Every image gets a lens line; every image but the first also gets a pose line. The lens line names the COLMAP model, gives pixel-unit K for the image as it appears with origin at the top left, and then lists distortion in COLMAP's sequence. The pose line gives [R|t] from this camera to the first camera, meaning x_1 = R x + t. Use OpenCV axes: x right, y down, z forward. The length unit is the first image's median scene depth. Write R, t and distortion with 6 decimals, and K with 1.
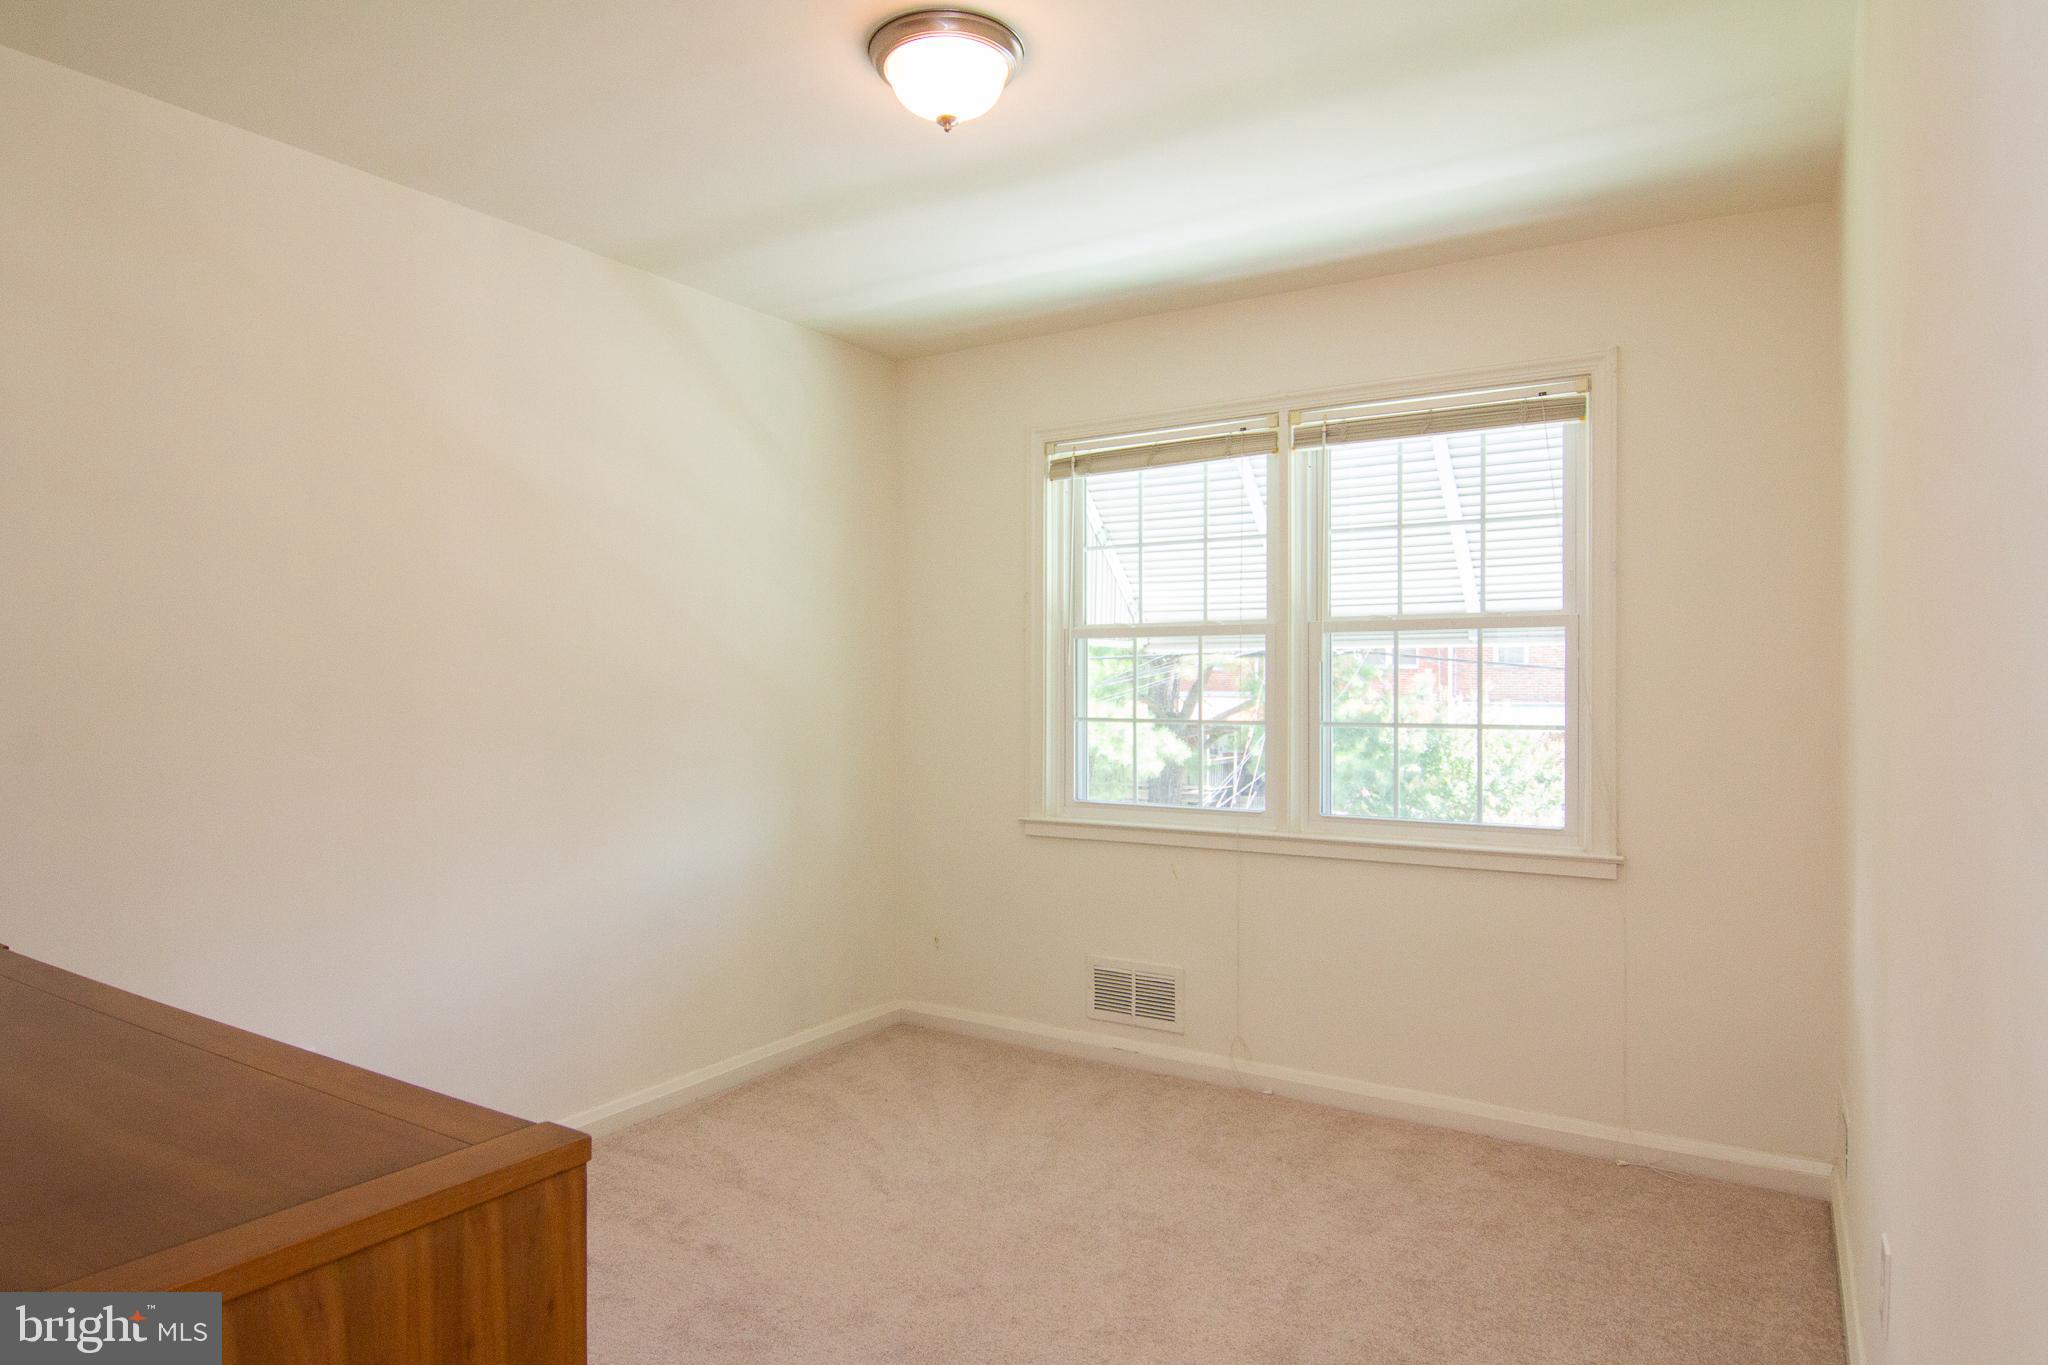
lens RADIAL K [[1216.7, 0, 1010.3], [0, 1216.7, 686.7], [0, 0, 1]] dist [-0.003437, -0.001521]
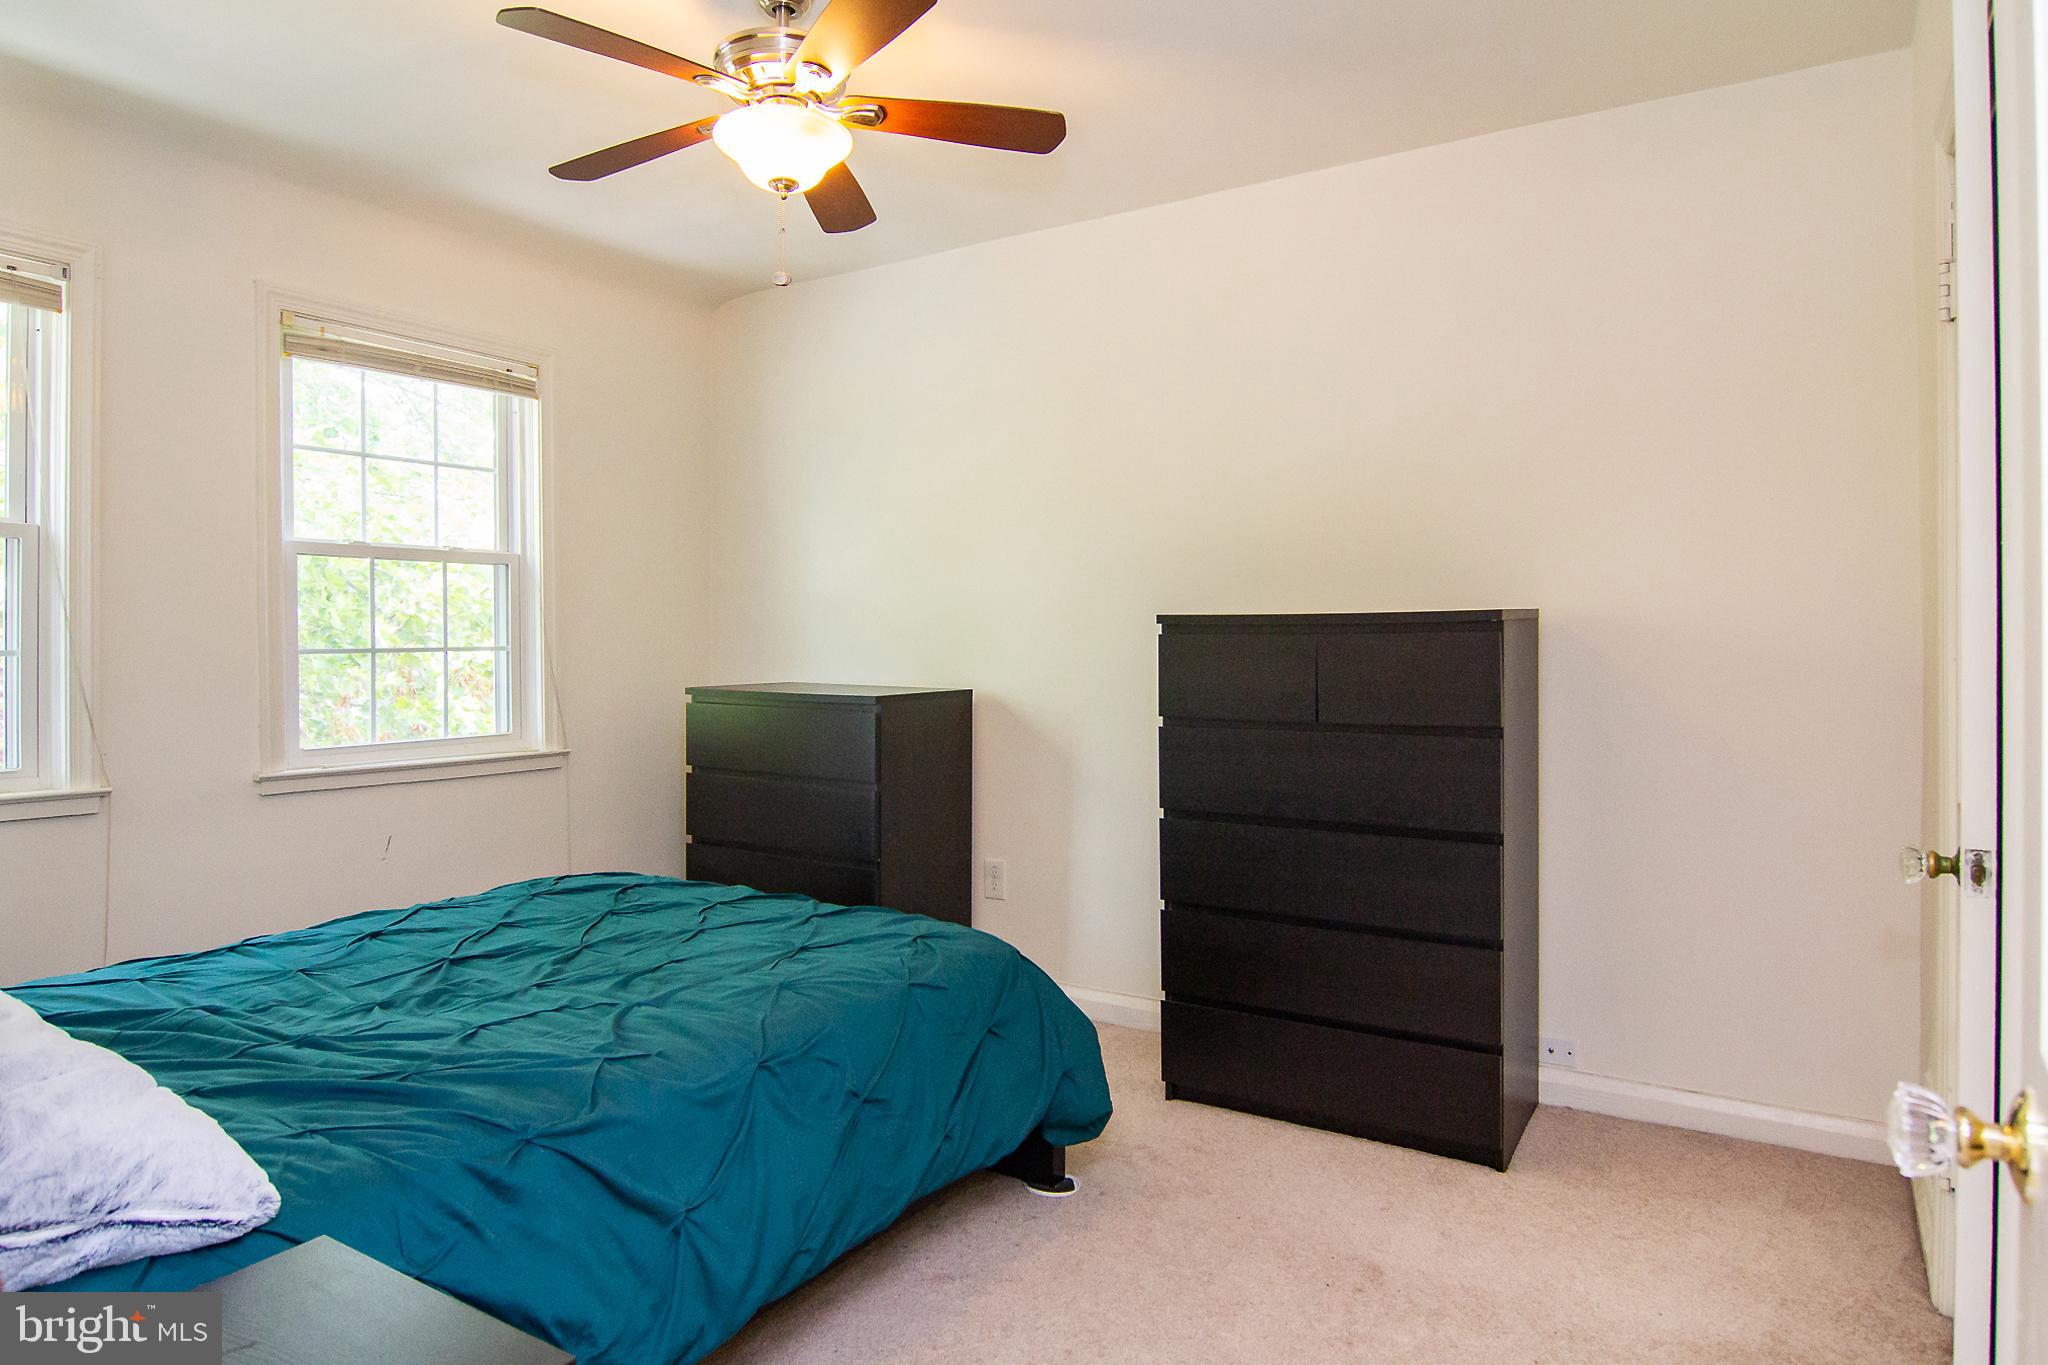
lens RADIAL K [[1216.7, 0, 1010.3], [0, 1216.7, 686.7], [0, 0, 1]] dist [-0.003437, -0.001521]
pose [[0.012669, -0.049621, 0.998688, -0.761166], [-0.017838, 0.998598, 0.049842, 0.000879], [-0.999761, -0.018446, 0.011767, 0.489412]]
